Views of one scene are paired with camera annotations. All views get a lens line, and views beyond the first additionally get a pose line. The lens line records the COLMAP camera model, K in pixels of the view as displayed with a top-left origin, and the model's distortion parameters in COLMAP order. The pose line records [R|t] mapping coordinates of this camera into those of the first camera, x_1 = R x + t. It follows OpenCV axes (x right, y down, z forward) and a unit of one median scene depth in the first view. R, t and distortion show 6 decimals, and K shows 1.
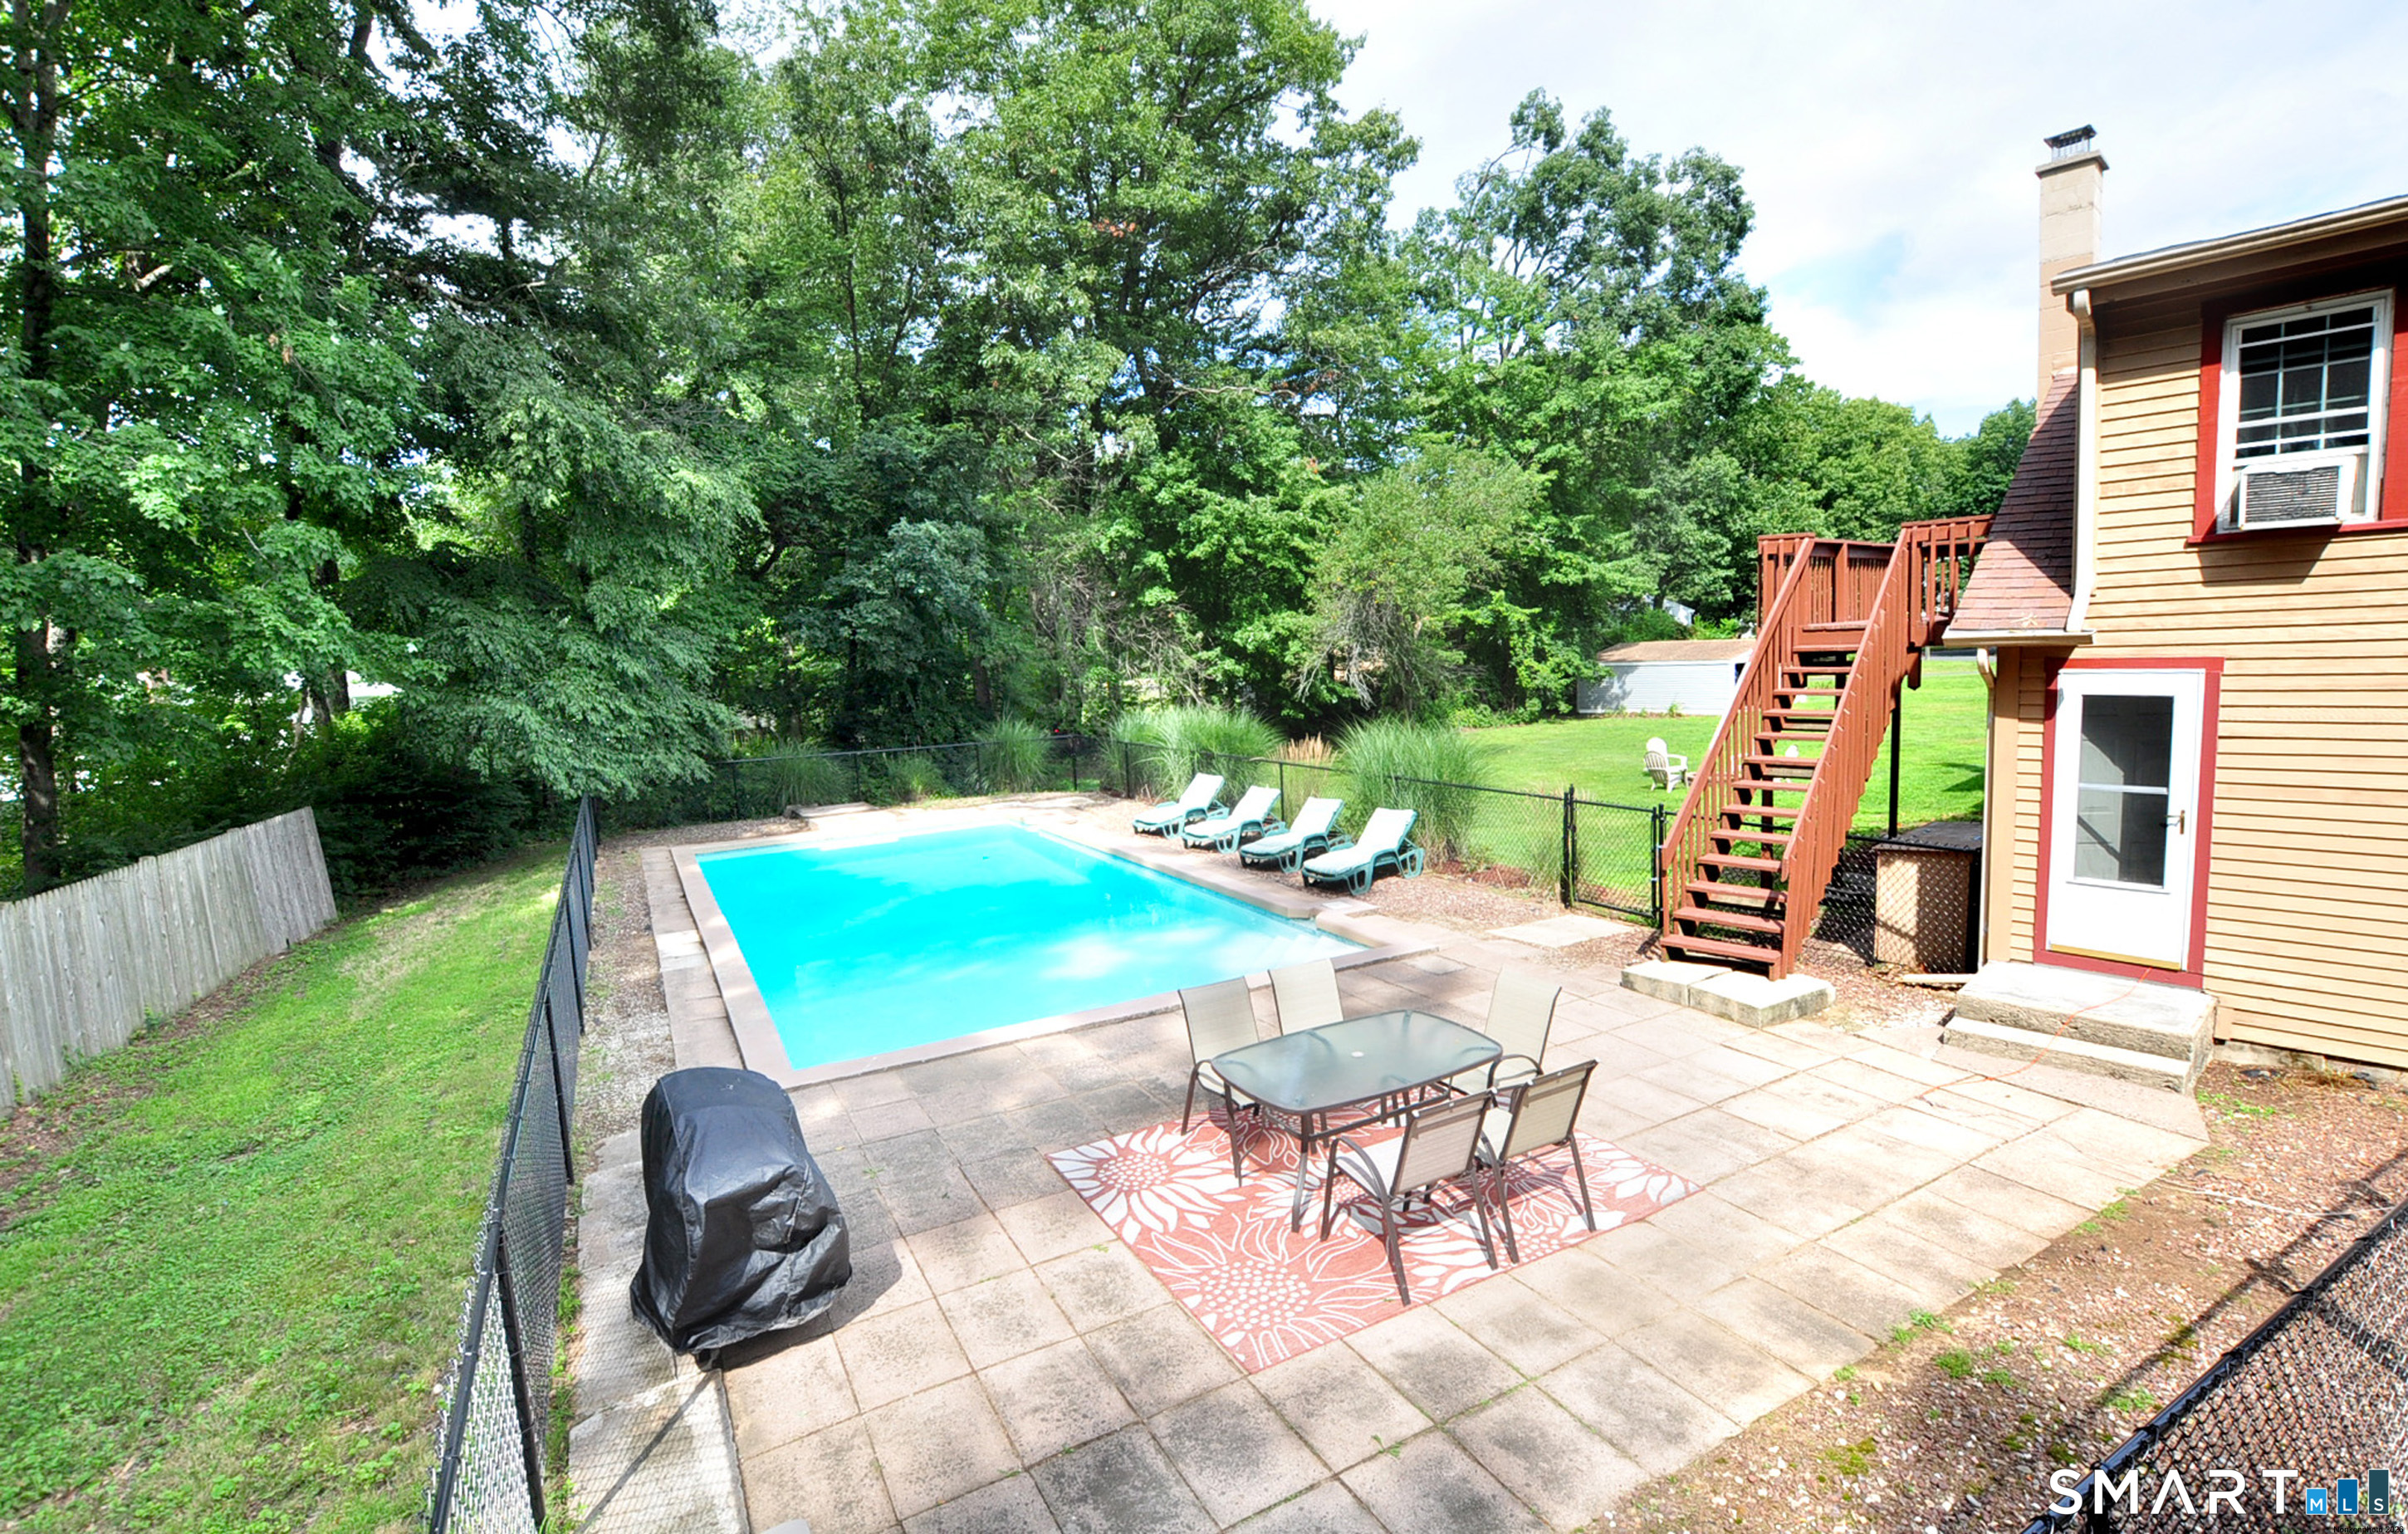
lens RADIAL K [[1047.3, 0, 1204.0], [0, 1047.3, 767.0], [0, 0, 1]] dist [-0.020279, 0.000162]
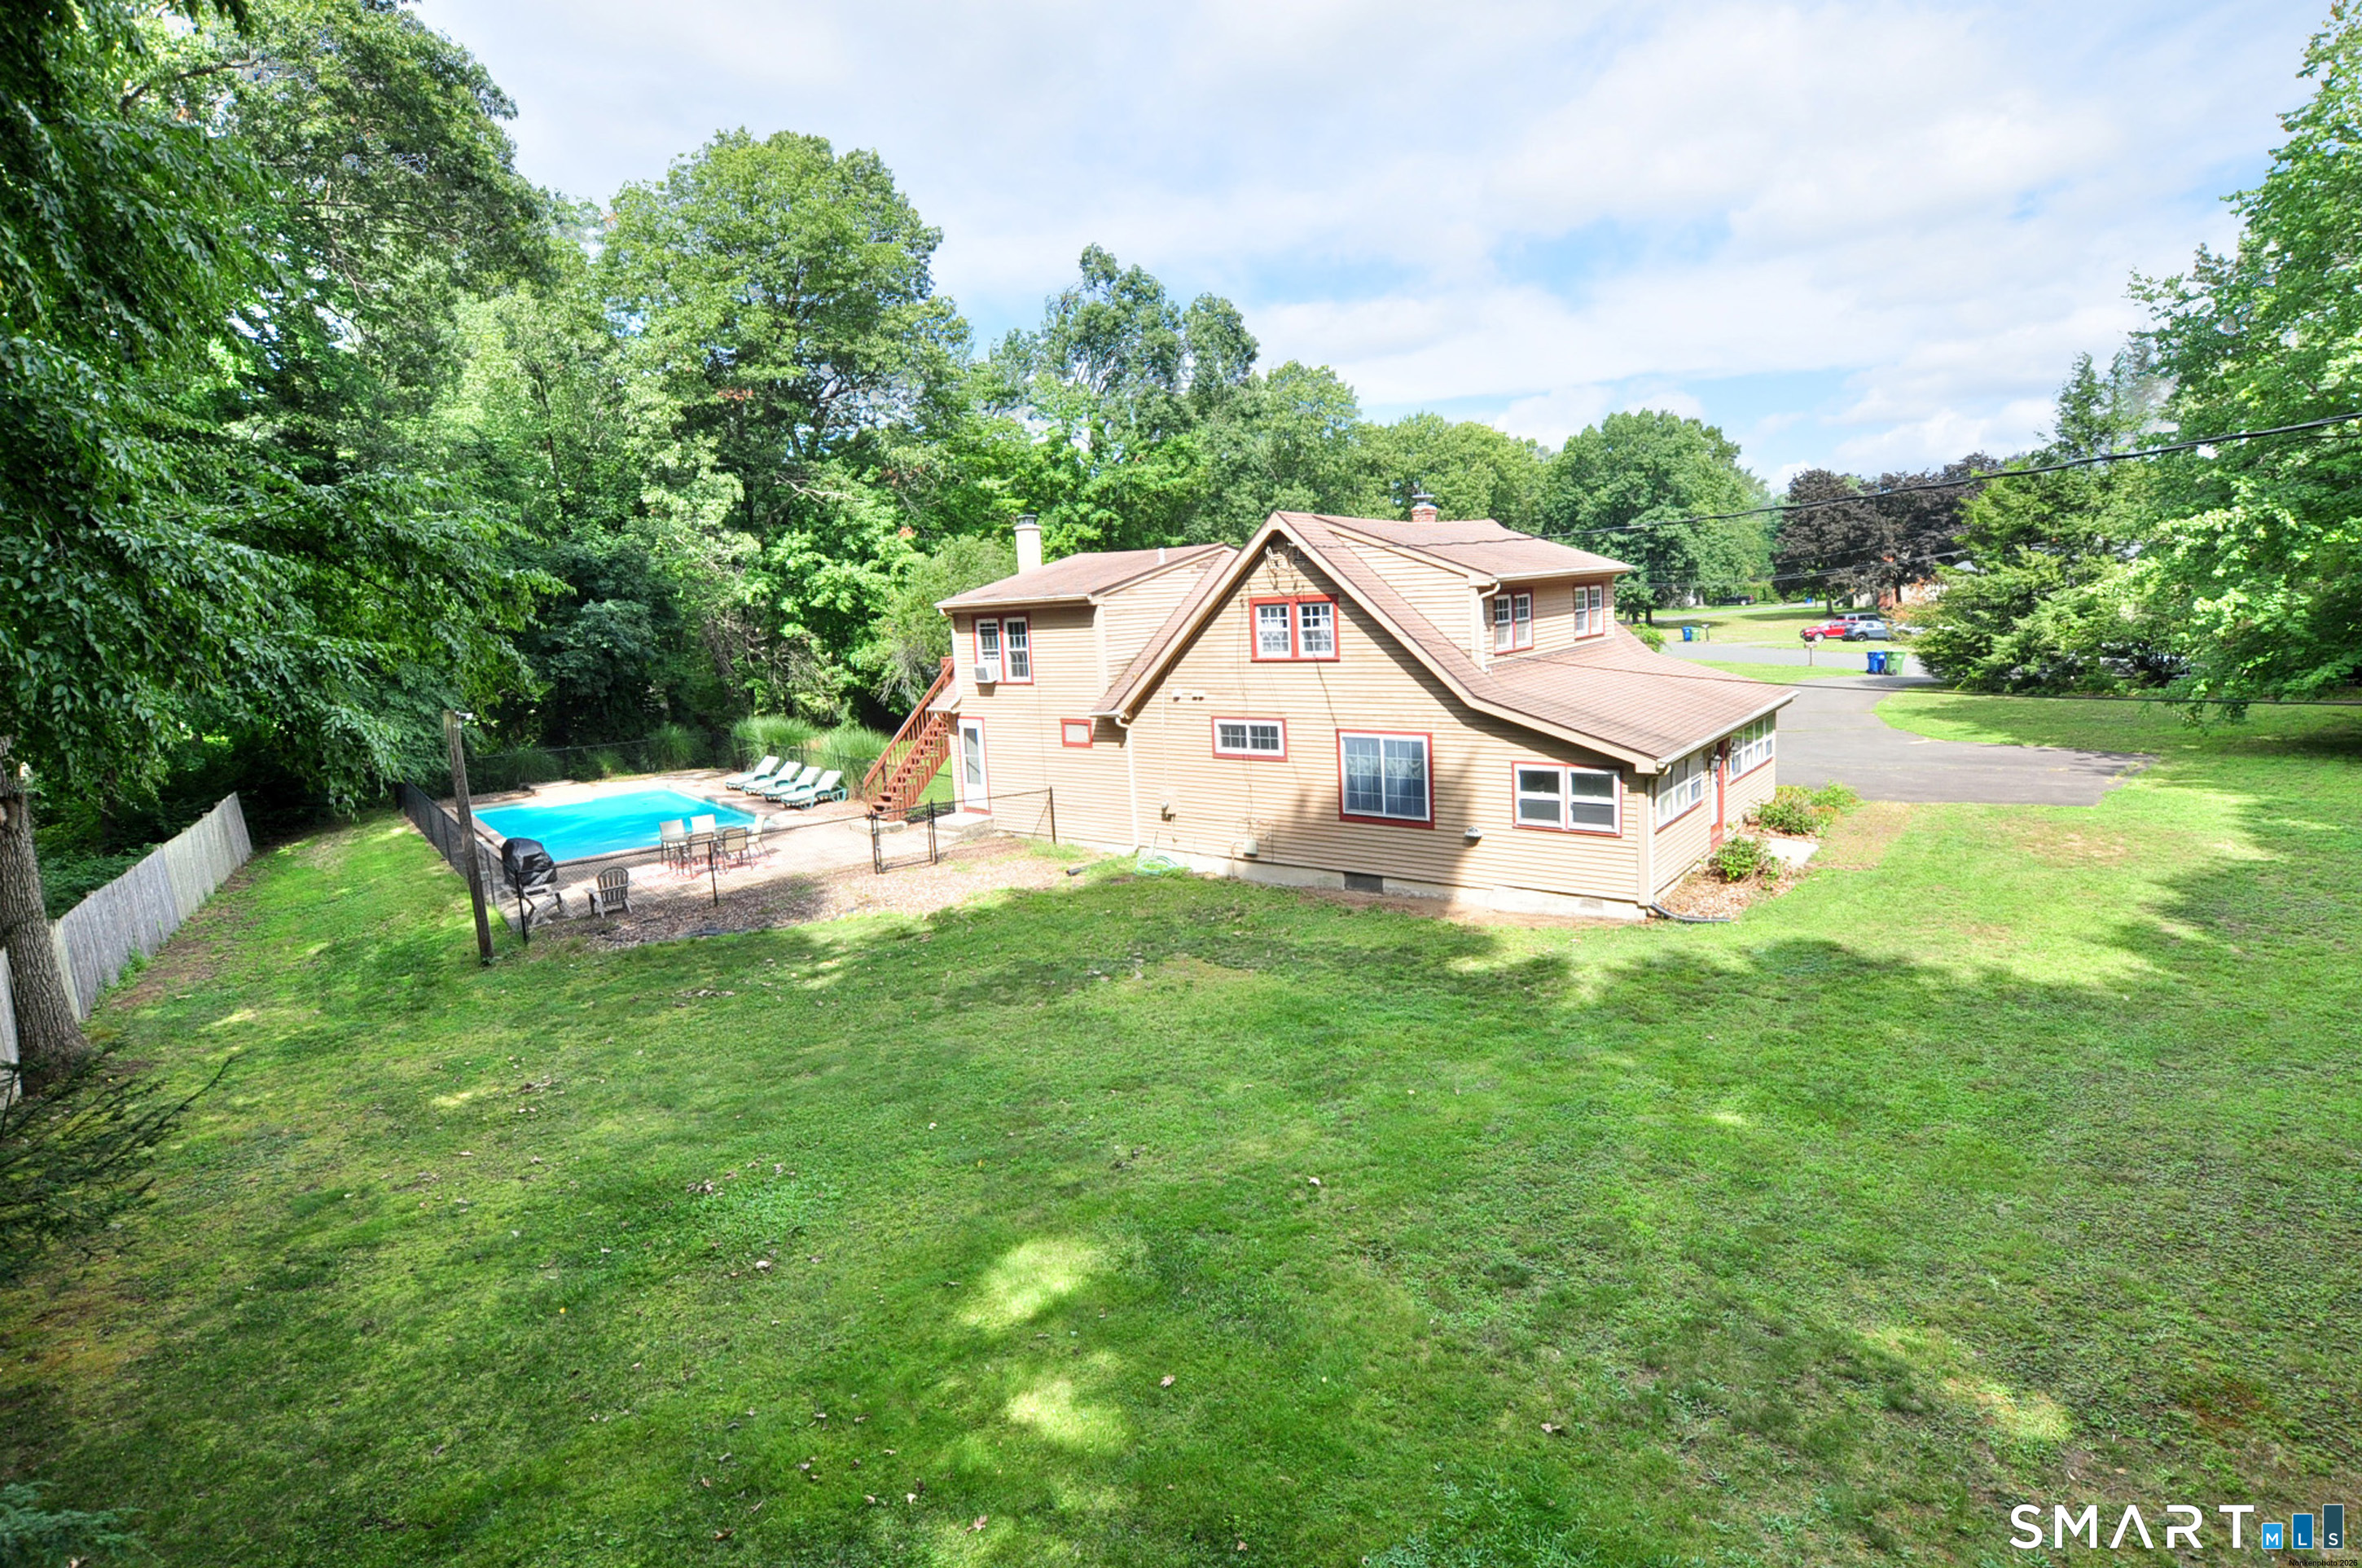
lens RADIAL K [[1077.7, 0, 1195.7], [0, 1077.7, 749.2], [0, 0, 1]] dist [-0.019178, 0.000044]
pose [[0.979079, -0.032590, 0.200854, 0.224140], [0.030410, 0.999440, 0.013932, -0.005650], [-0.201196, -0.007532, 0.979522, -0.630861]]
